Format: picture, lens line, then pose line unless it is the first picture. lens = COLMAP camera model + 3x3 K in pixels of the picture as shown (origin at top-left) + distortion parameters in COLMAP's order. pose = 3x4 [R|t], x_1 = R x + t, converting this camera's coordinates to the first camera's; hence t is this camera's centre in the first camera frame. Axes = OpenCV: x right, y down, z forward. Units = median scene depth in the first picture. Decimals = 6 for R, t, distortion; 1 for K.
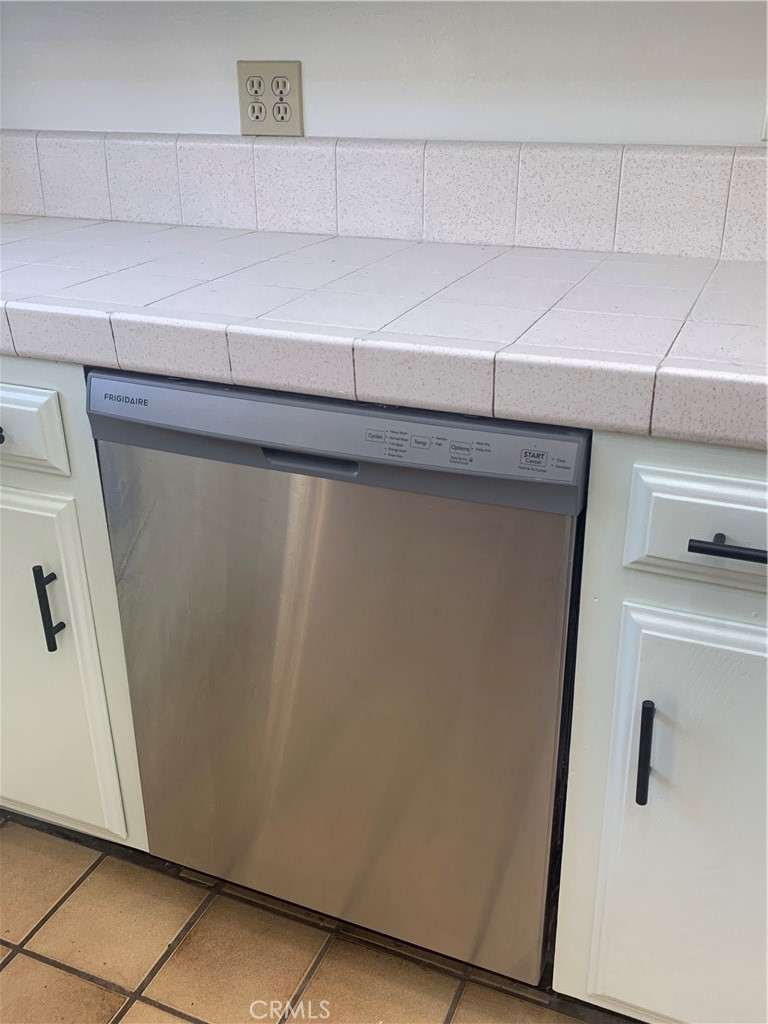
lens RADIAL K [[967.2, 0, 379.5], [0, 967.2, 499.2], [0, 0, 1]] dist [0.048790, -0.121194]
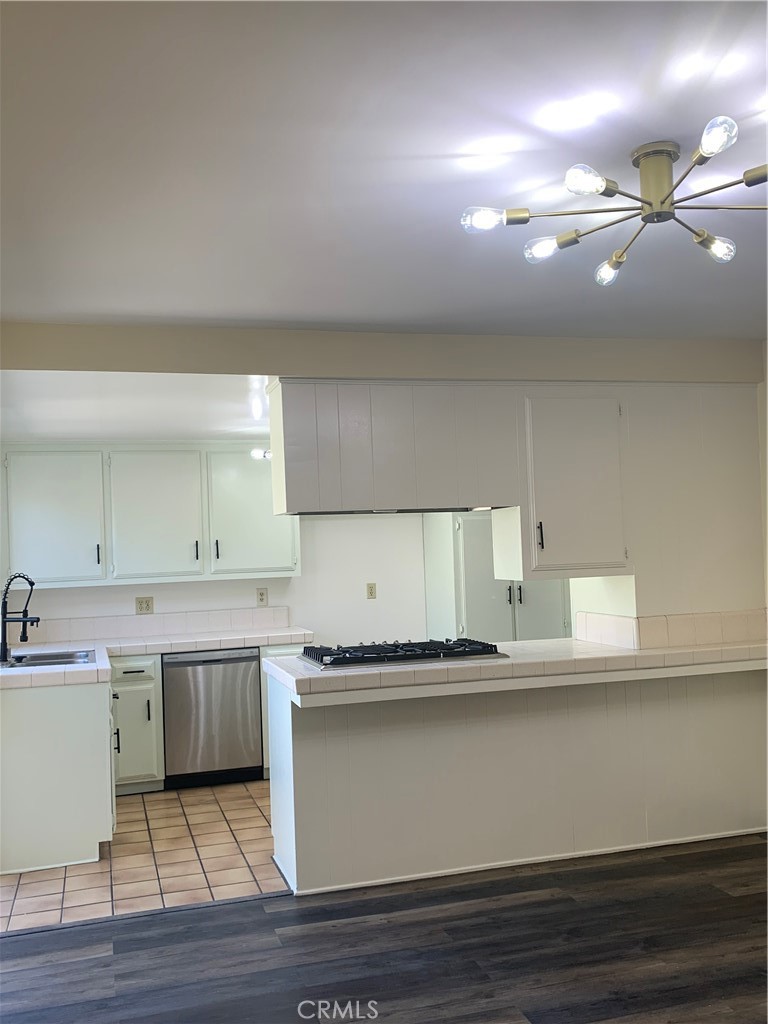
lens RADIAL K [[967.2, 0, 379.5], [0, 967.2, 499.2], [0, 0, 1]] dist [0.048790, -0.121194]
pose [[0.776921, 0.009353, 0.629529, -2.490796], [0.283128, 0.887893, -0.362608, 1.250314], [-0.562346, 0.459956, 0.687174, -3.371348]]
